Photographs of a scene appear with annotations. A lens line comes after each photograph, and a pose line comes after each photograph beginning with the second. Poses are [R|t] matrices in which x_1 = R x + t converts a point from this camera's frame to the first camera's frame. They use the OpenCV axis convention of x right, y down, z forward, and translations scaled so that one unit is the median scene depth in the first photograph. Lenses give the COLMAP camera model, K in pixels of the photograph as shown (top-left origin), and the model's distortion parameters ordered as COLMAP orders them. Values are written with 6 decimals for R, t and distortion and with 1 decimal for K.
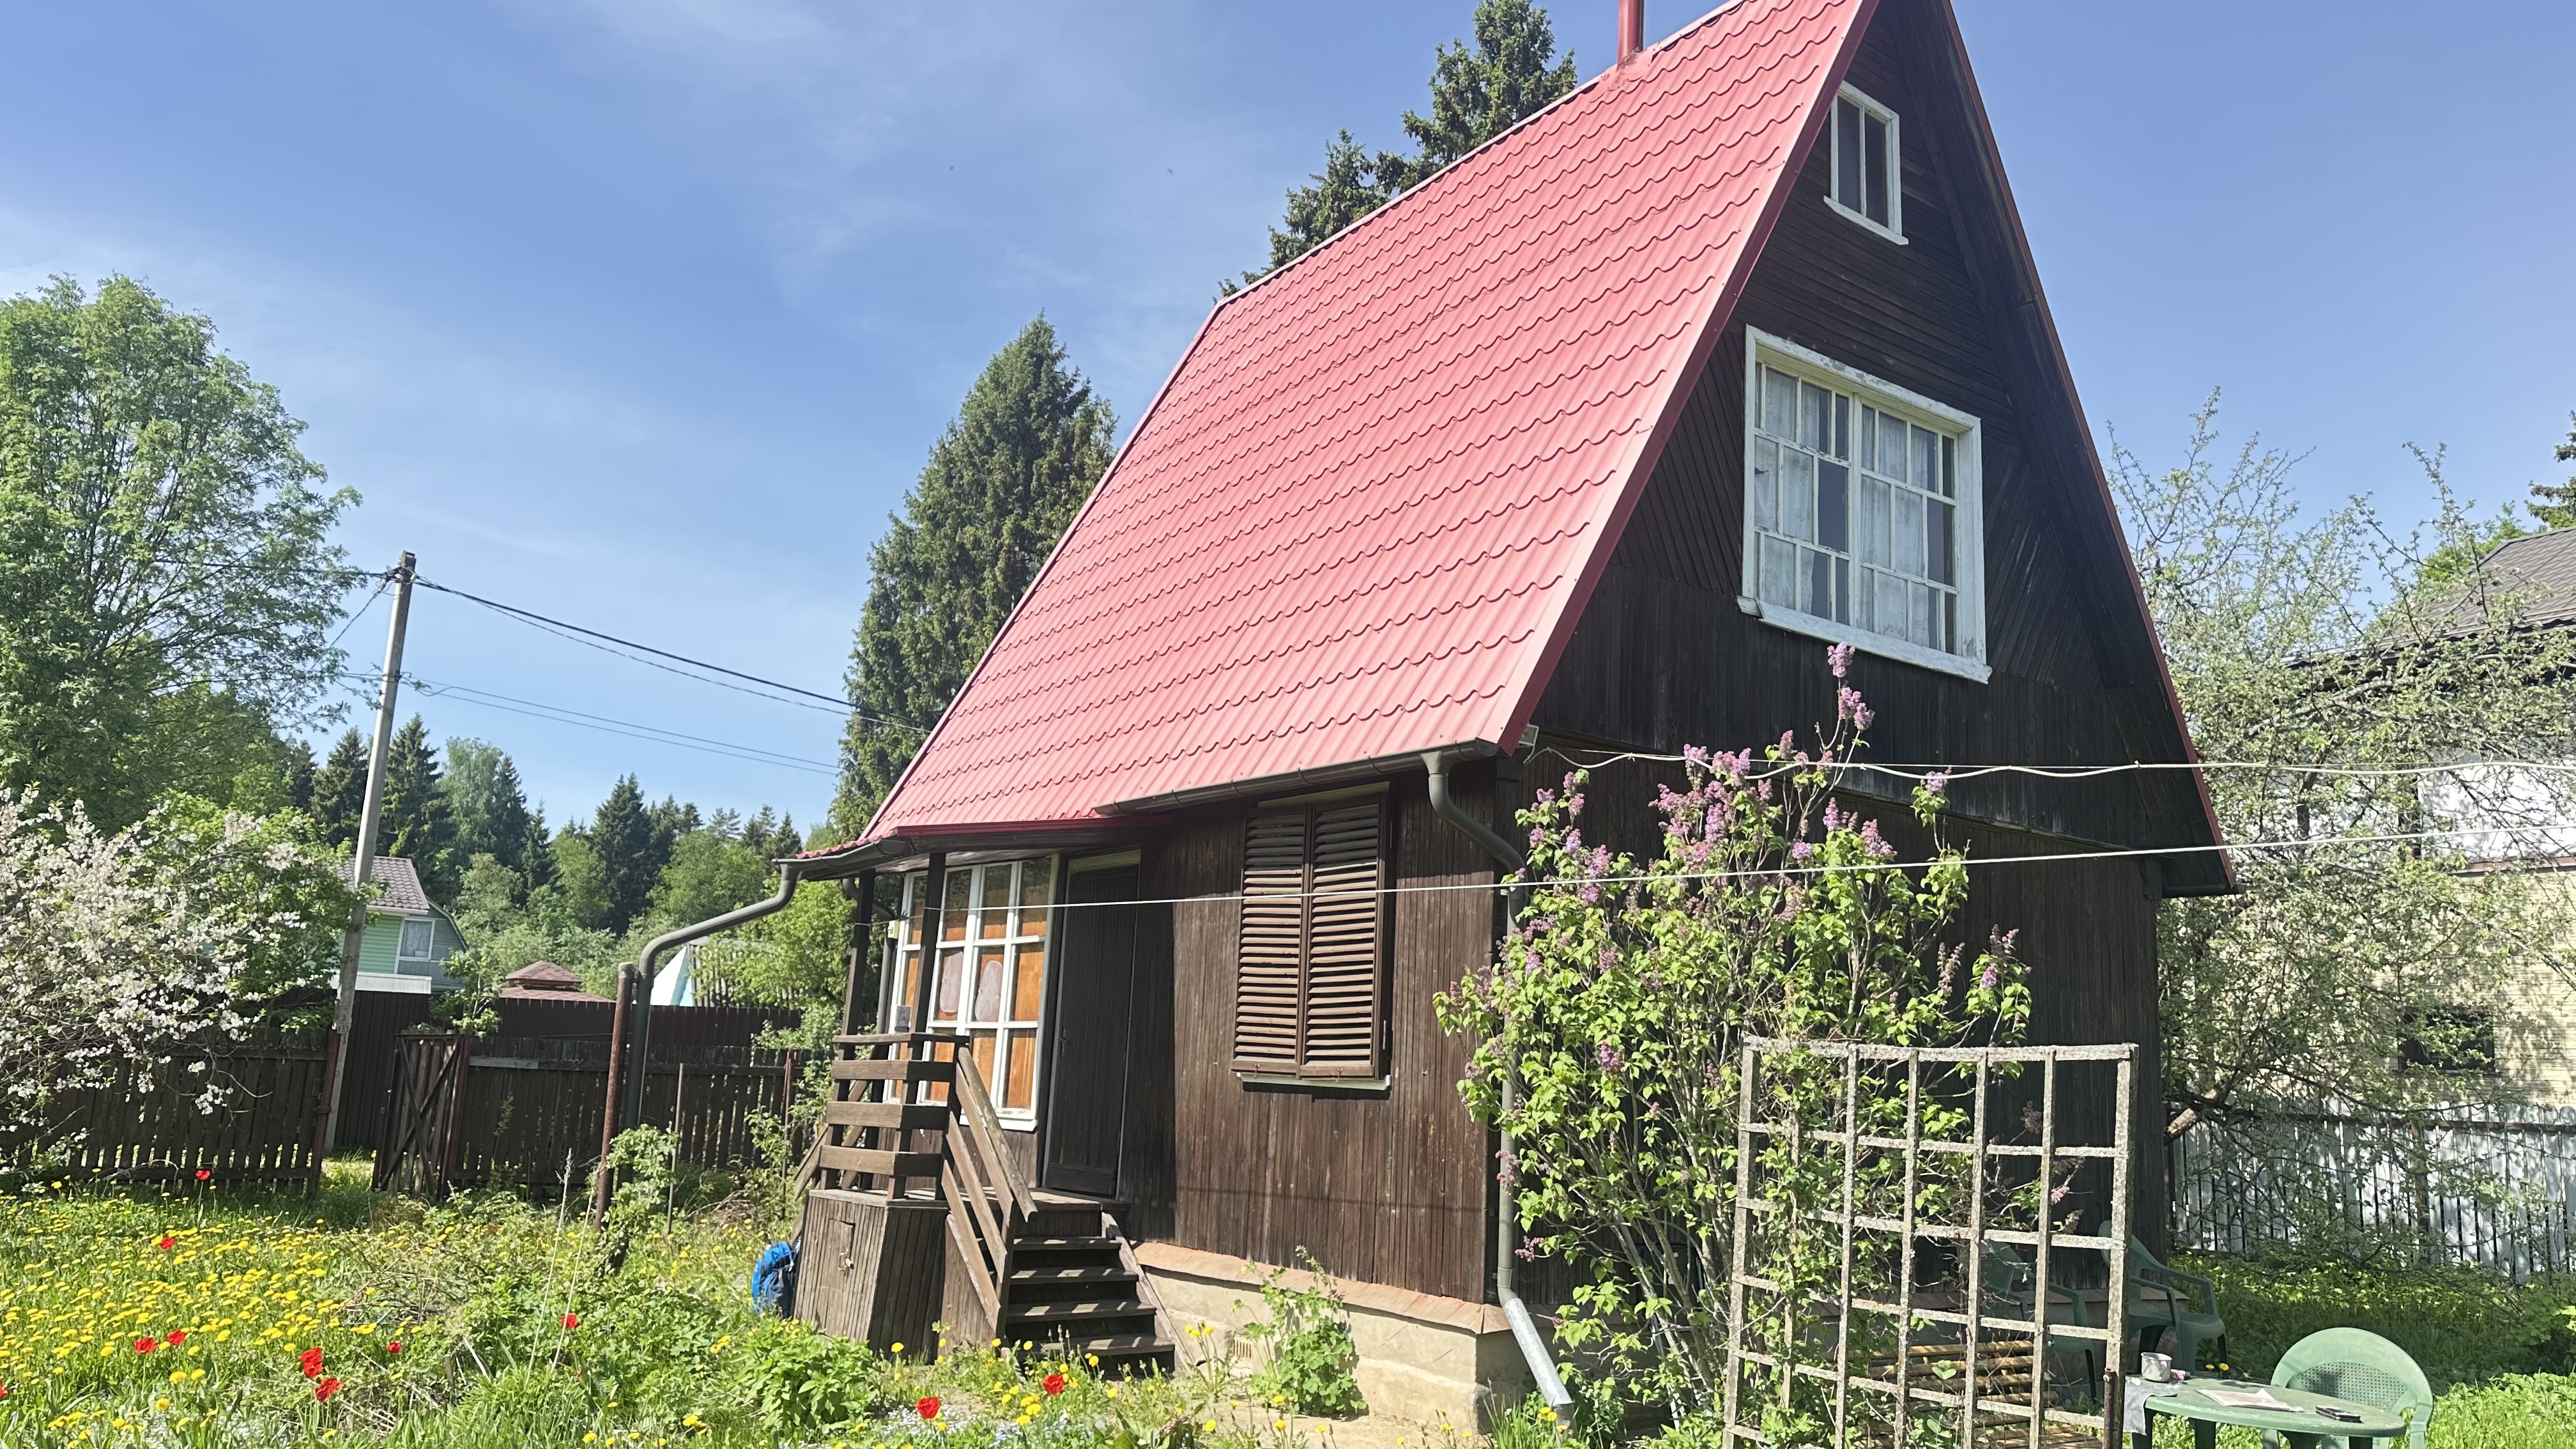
lens RADIAL K [[1792.4, 0, 1288.0], [0, 1792.4, 724.5], [0, 0, 1]] dist [0.113569, -0.059678]
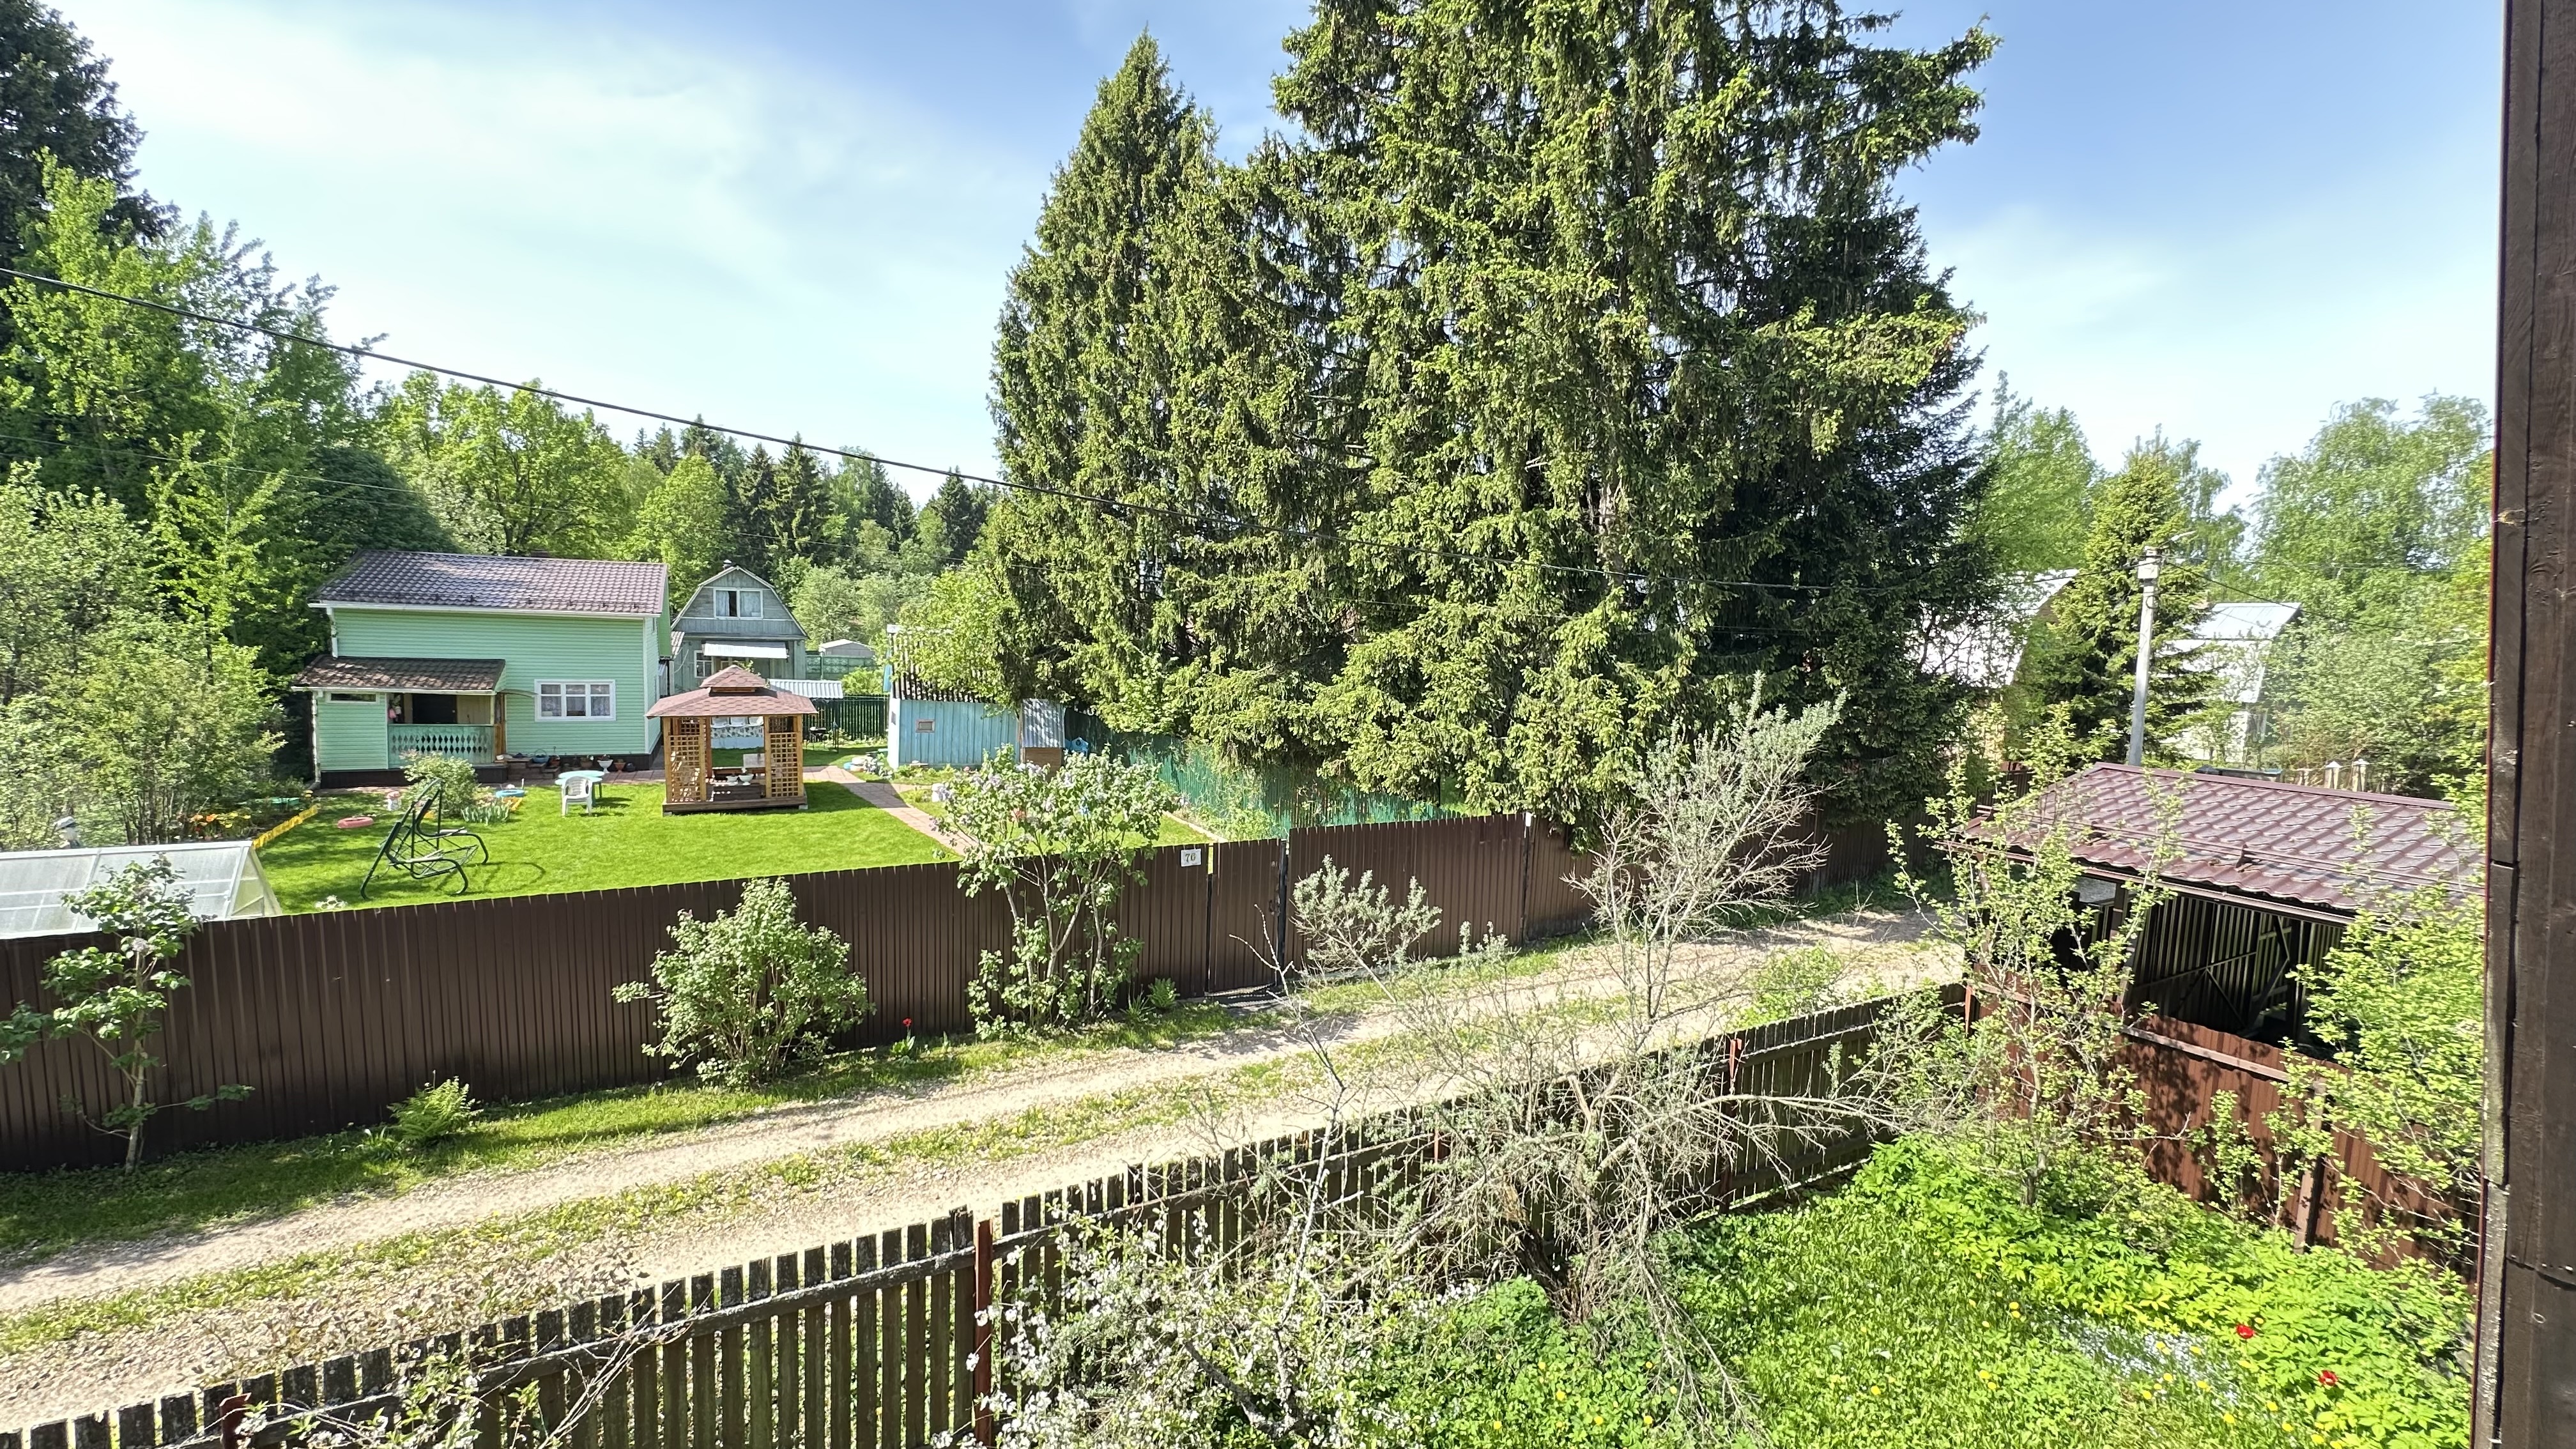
lens RADIAL K [[1027.0, 0, 1293.8], [0, 1027.0, 717.7], [0, 0, 1]] dist [-0.006712, -0.000310]
pose [[0.998199, -0.004480, -0.059815, -0.018906], [0.020597, 0.962171, 0.271667, -0.003797], [0.056335, -0.272410, 0.960531, 0.349160]]
